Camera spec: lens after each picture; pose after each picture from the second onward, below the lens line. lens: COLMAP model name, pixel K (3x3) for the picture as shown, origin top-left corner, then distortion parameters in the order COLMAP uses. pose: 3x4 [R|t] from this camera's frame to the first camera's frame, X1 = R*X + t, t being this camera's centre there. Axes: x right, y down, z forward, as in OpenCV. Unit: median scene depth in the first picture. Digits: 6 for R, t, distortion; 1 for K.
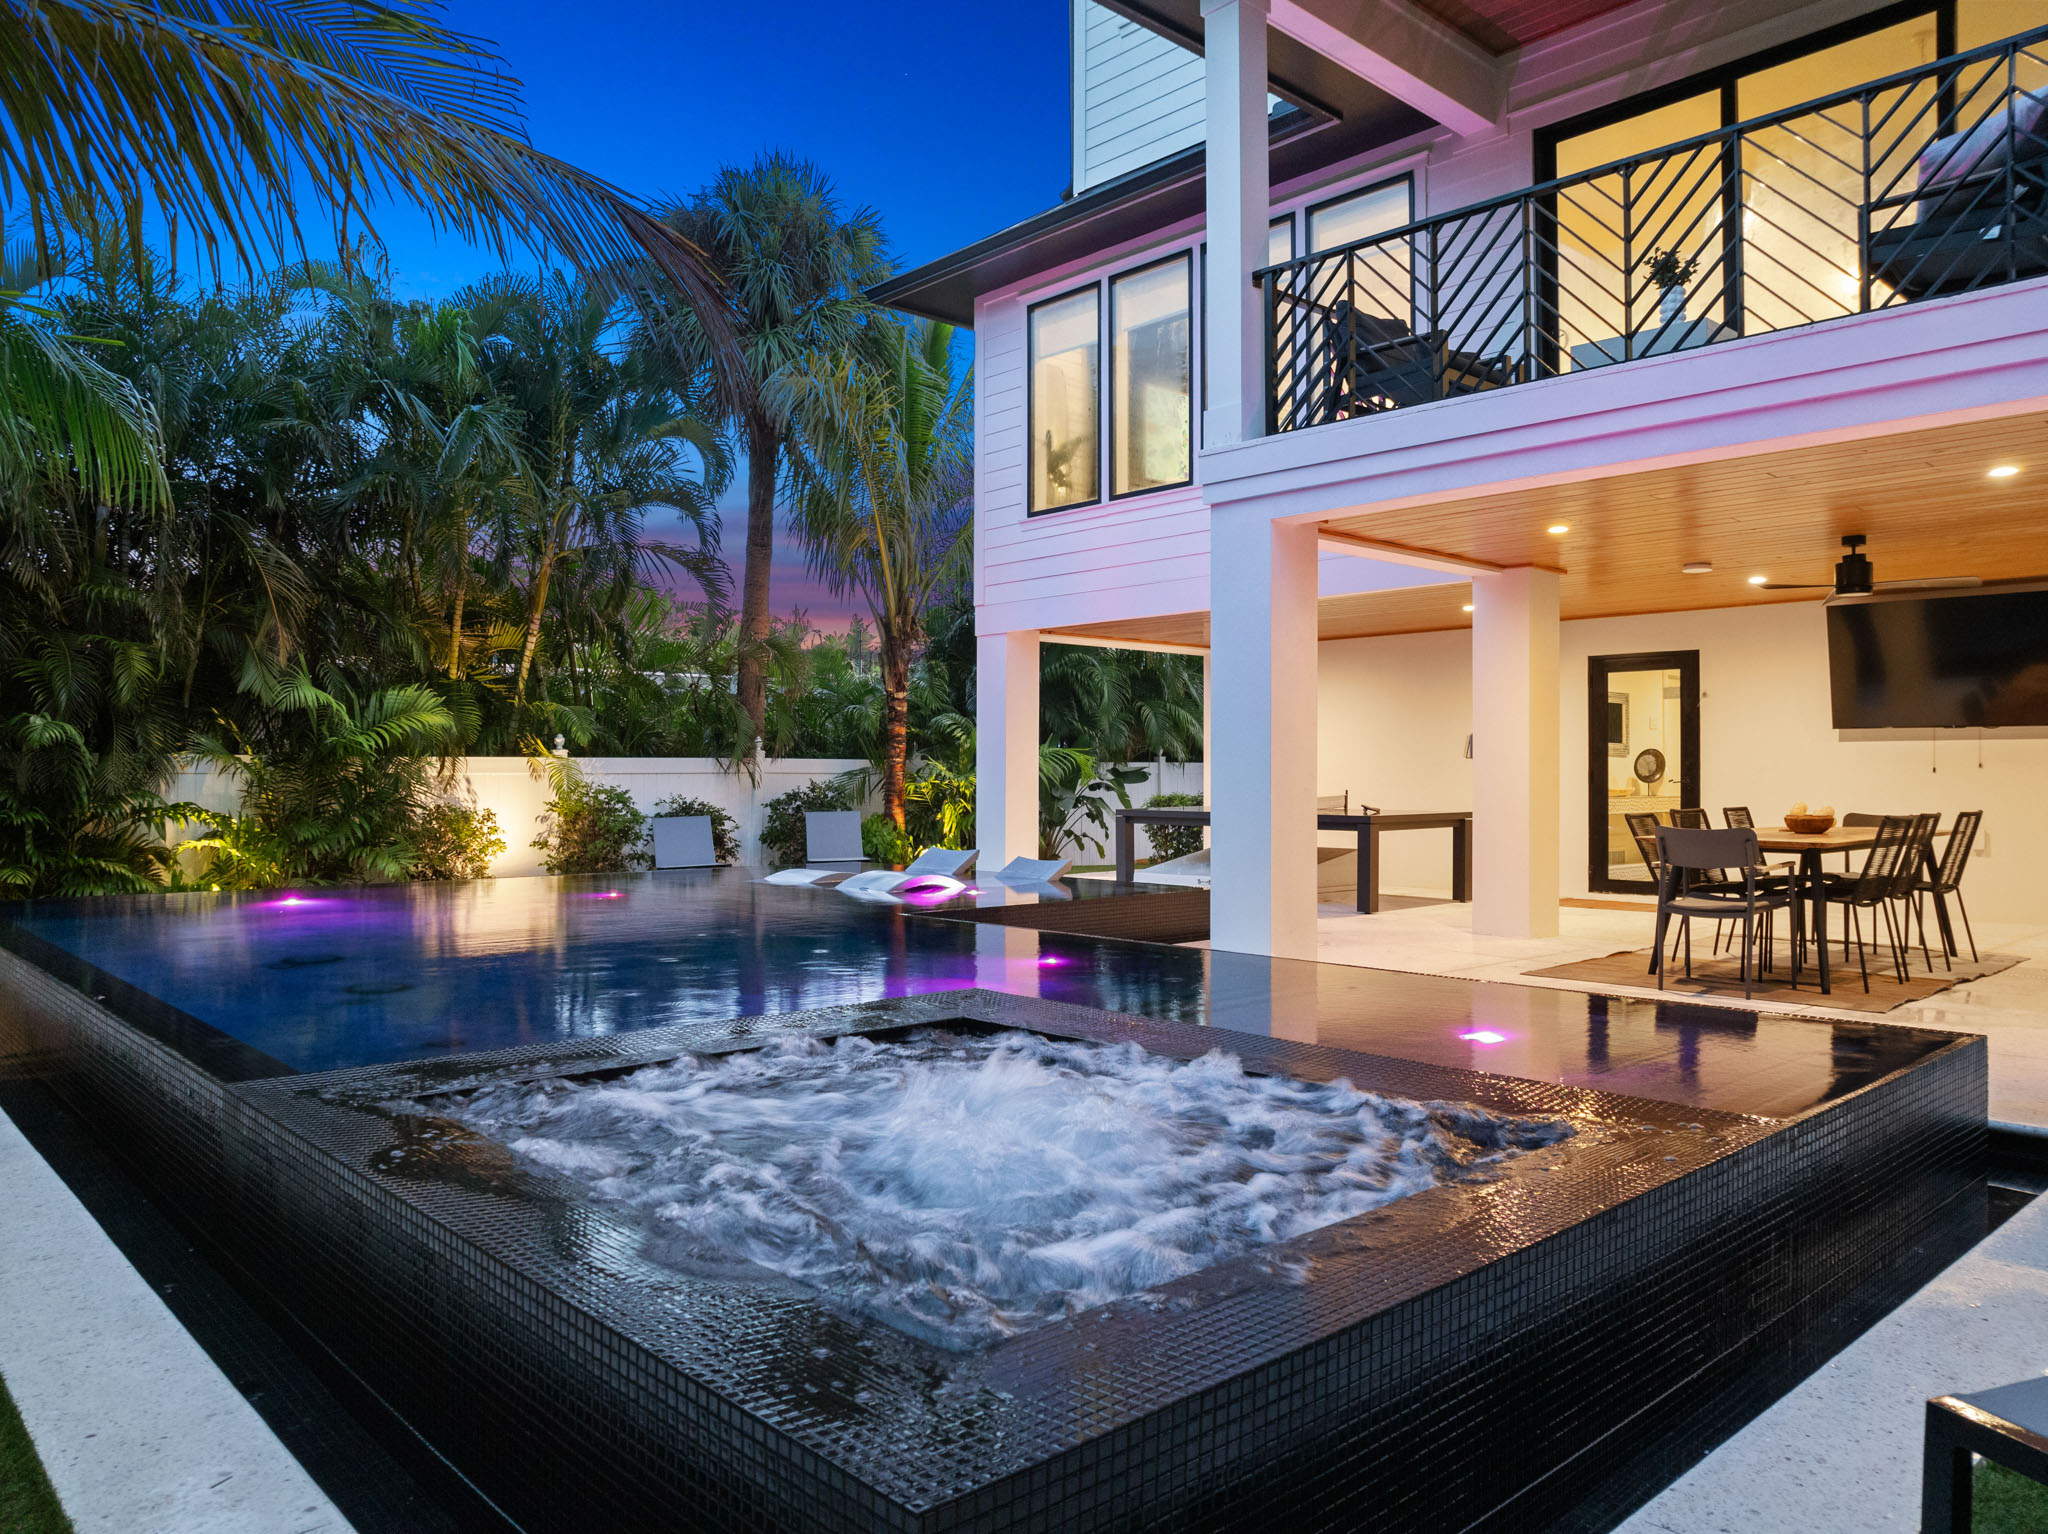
lens RADIAL K [[1441.1, 0, 1024.0], [0, 1441.1, 767.0], [0, 0, 1]] dist [-0.032967, -0.003235]
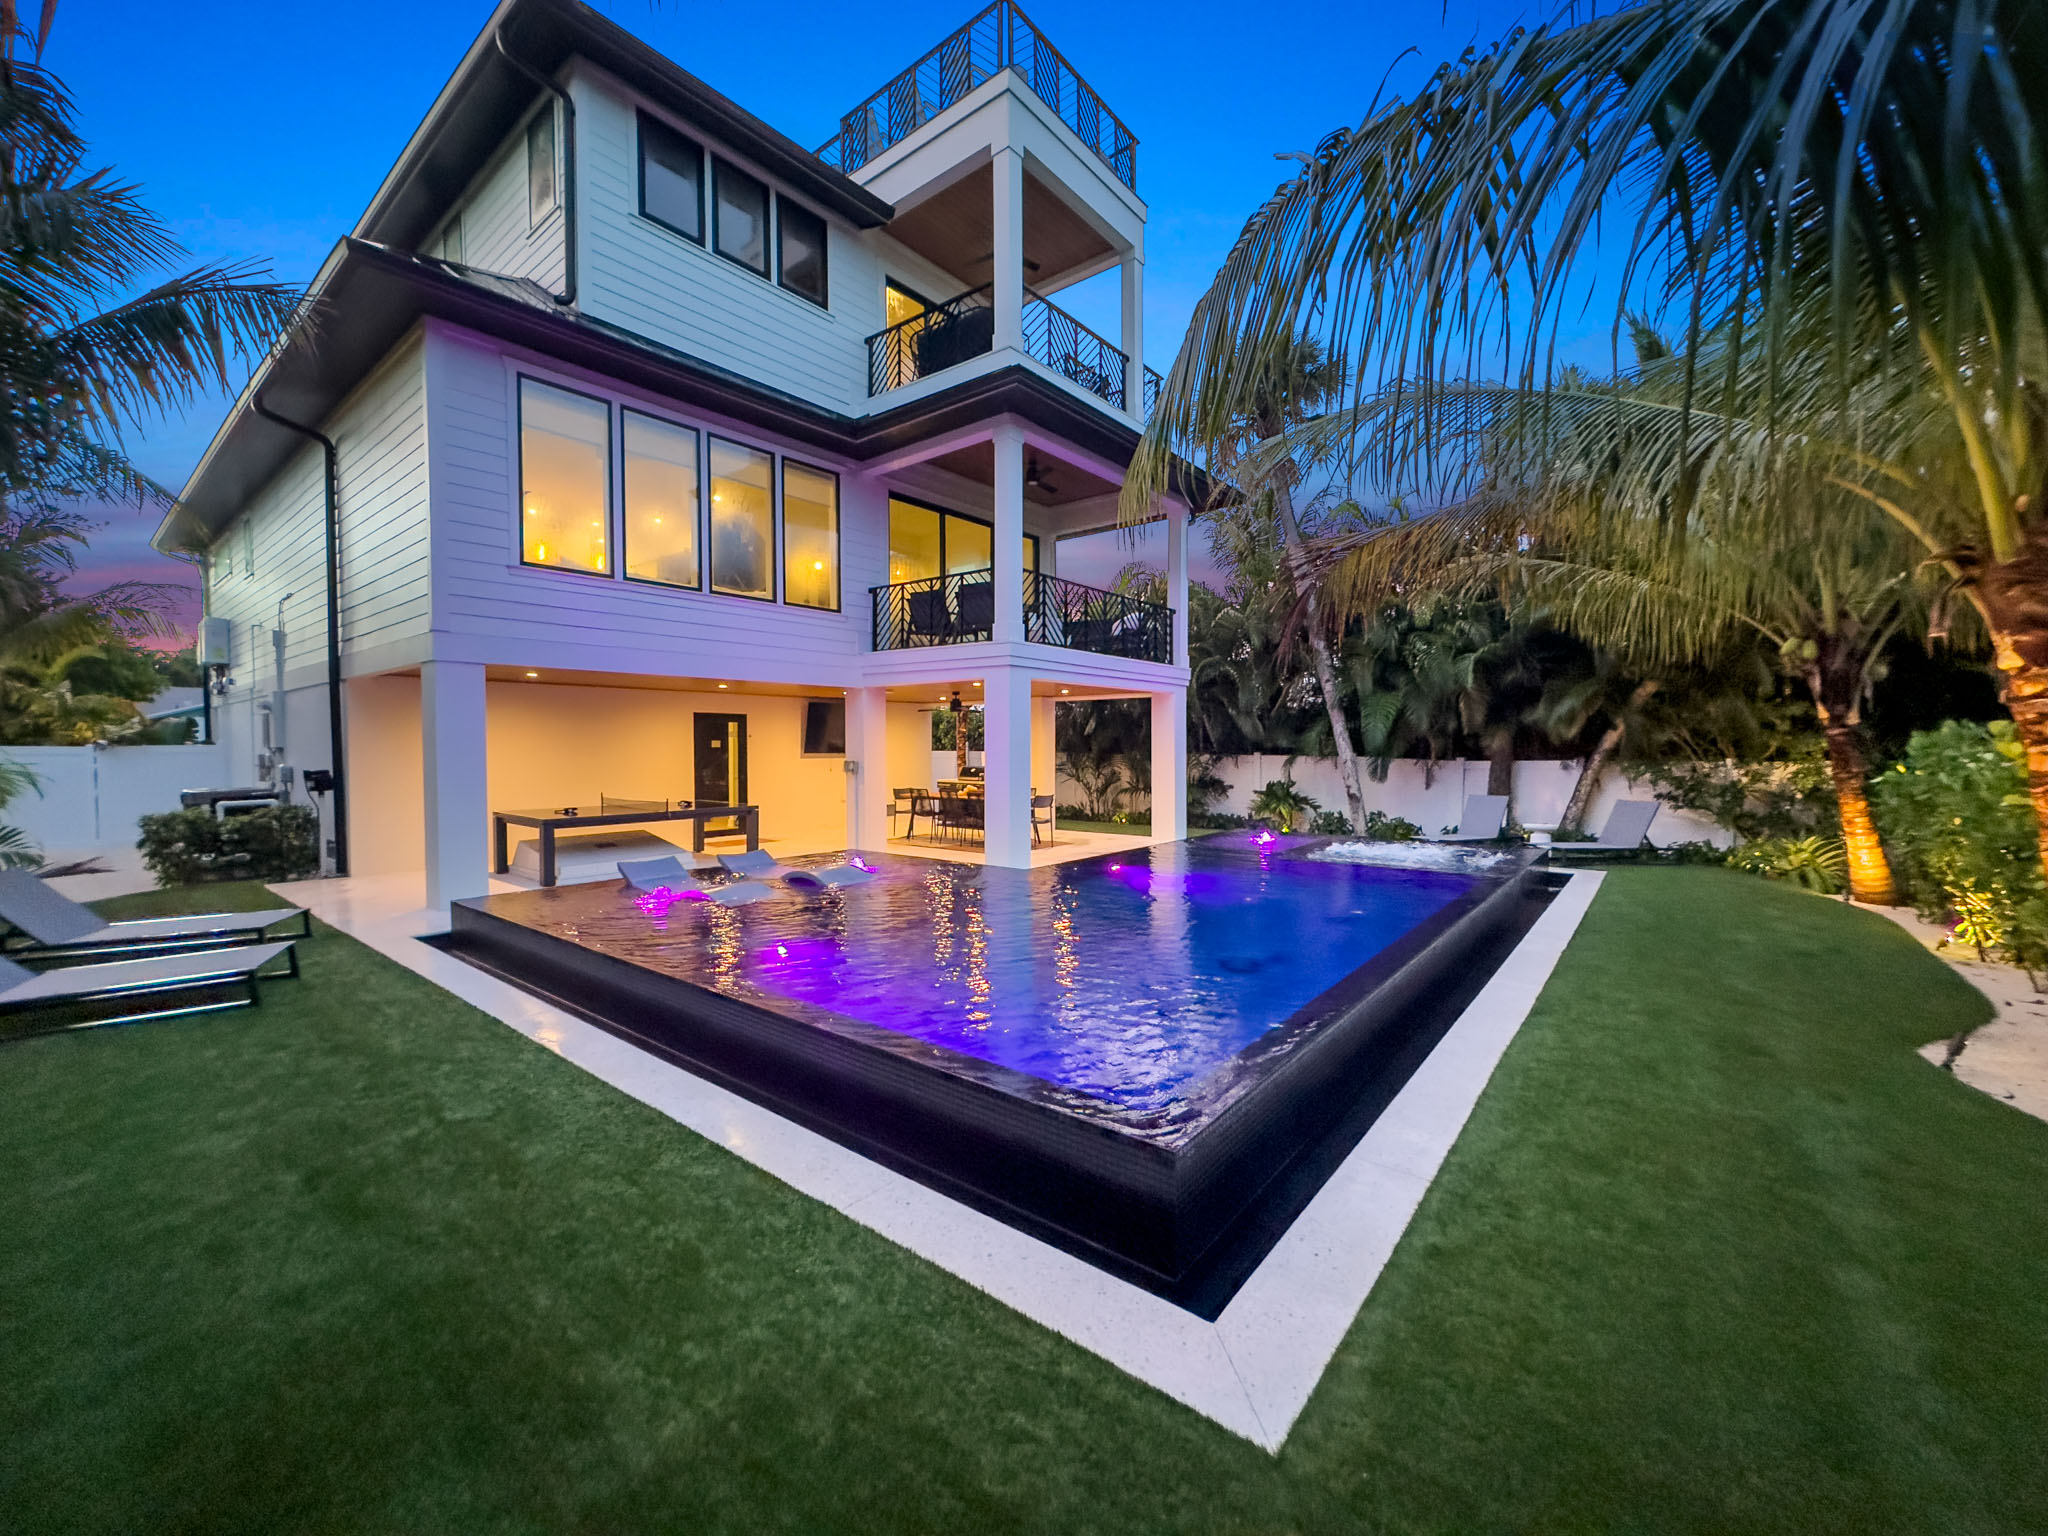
lens RADIAL K [[816.1, 0, 1024.0], [0, 816.1, 768.0], [0, 0, 1]] dist [0.000177, 0.000037]
pose [[-0.150484, -0.026163, 0.988266, -0.645151], [-0.002287, 0.999656, 0.026116, -0.031368], [-0.988610, 0.001670, -0.150493, 0.668970]]
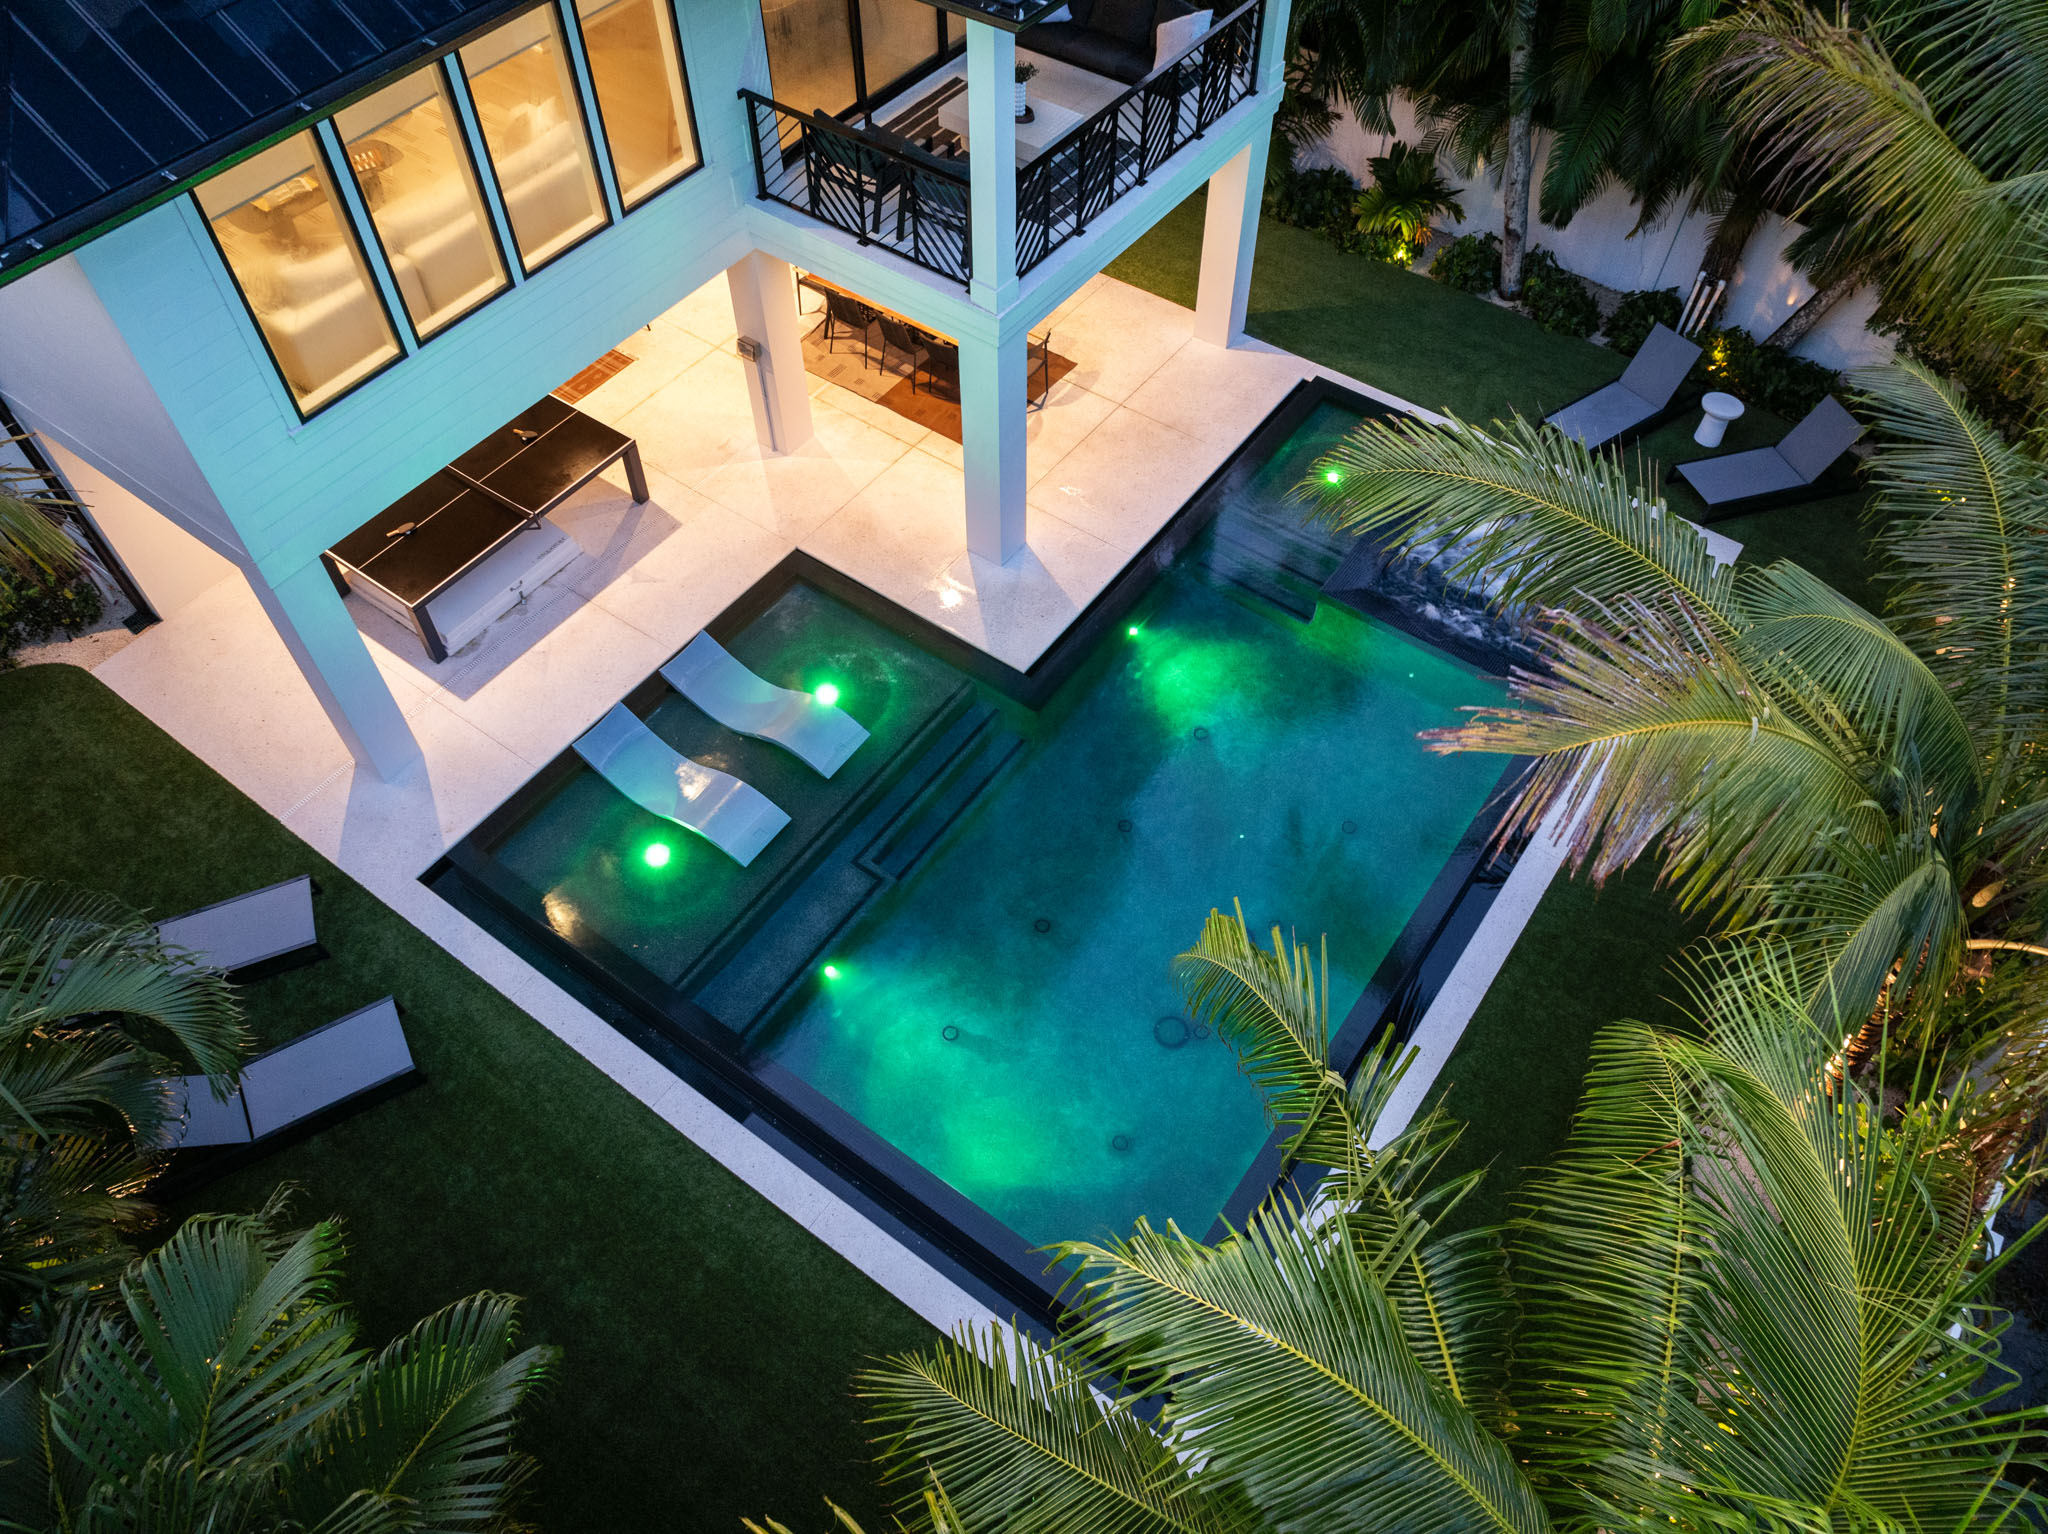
lens RADIAL K [[1441.1, 0, 1024.0], [0, 1441.1, 767.0], [0, 0, 1]] dist [-0.032967, -0.003235]
pose [[-0.202299, -0.781472, 0.590234, -0.630668], [-0.005235, 0.603550, 0.797308, -0.628813], [-0.979310, 0.158205, -0.126189, 0.704047]]
